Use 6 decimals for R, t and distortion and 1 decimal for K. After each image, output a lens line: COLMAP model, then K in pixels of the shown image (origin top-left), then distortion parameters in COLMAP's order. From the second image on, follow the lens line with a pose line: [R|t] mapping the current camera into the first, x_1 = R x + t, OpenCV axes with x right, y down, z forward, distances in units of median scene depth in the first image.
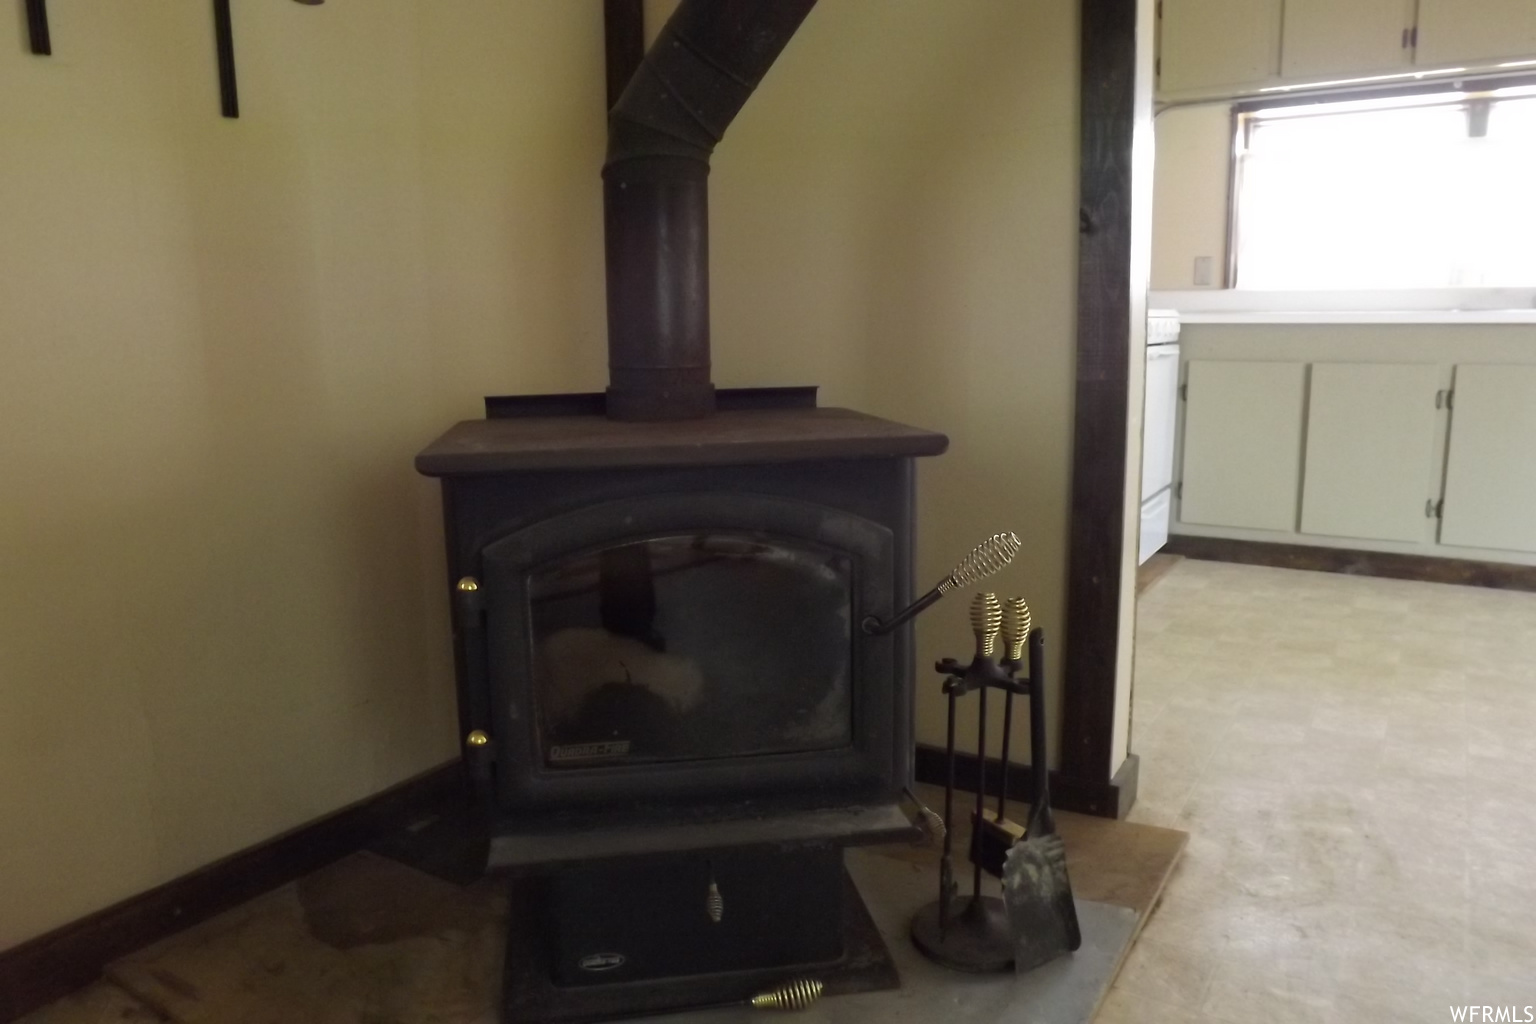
lens RADIAL K [[1120.8, 0, 768.1], [0, 1120.8, 512.1], [0, 0, 1]] dist [0.000099, 0.002682]
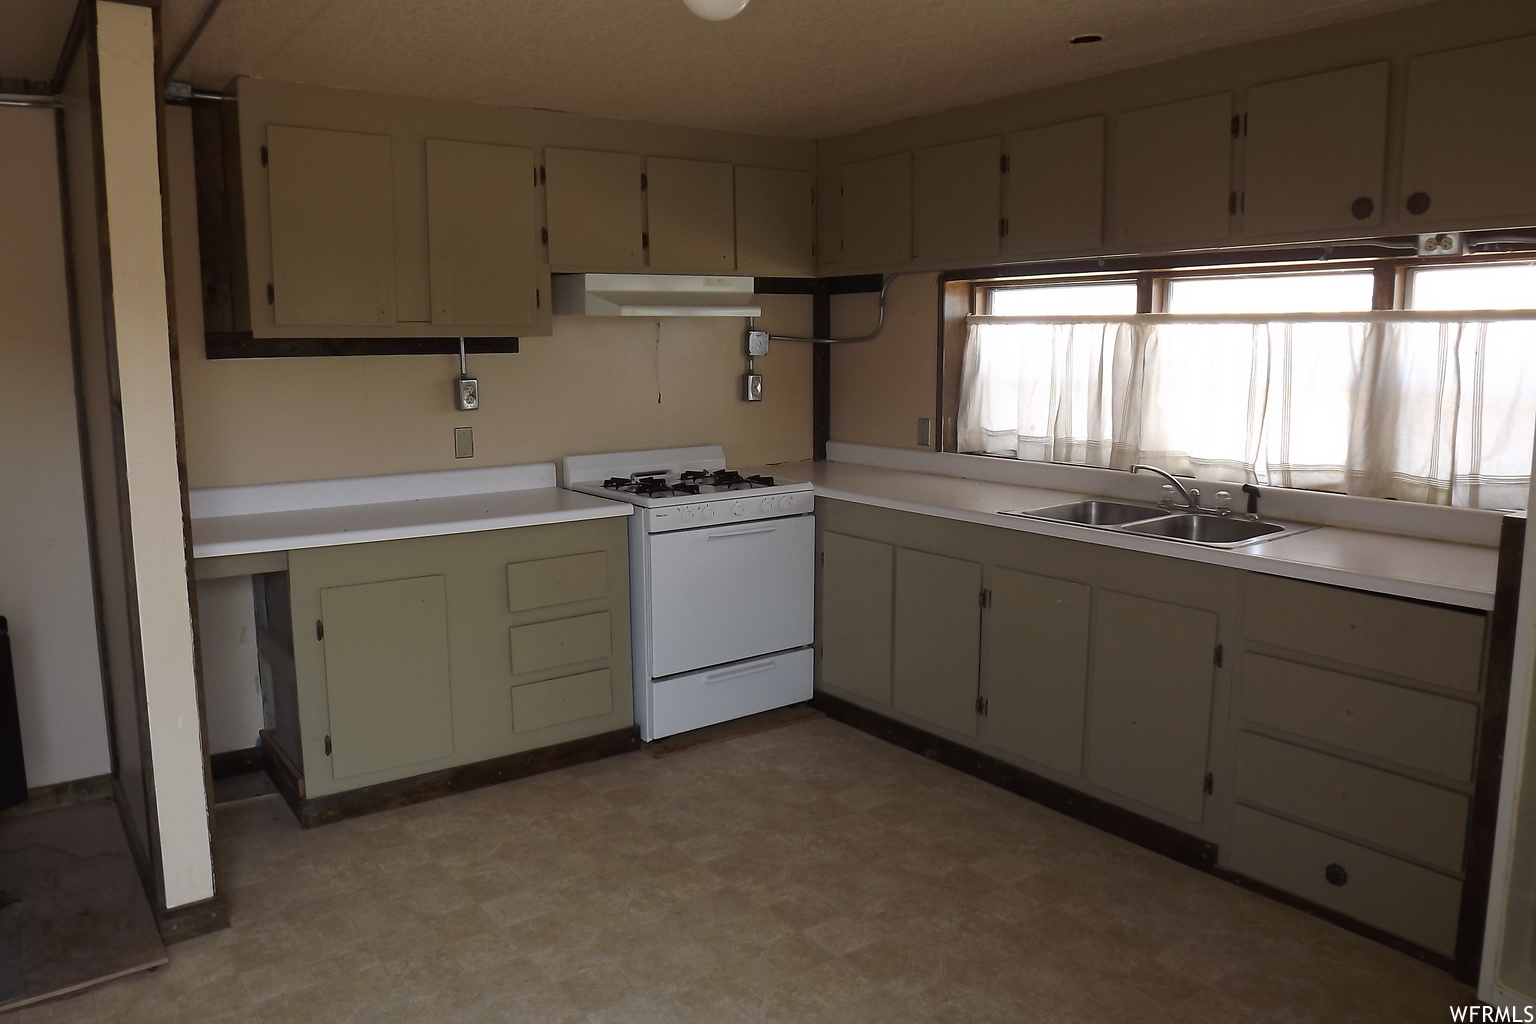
lens RADIAL K [[1120.8, 0, 762.2], [0, 1120.8, 503.2], [0, 0, 1]] dist [0.000099, 0.002682]
pose [[0.894068, 0.061608, -0.443674, 0.795576], [-0.058730, 0.998069, 0.020240, -0.180313], [0.444064, 0.007961, 0.895960, 0.022267]]
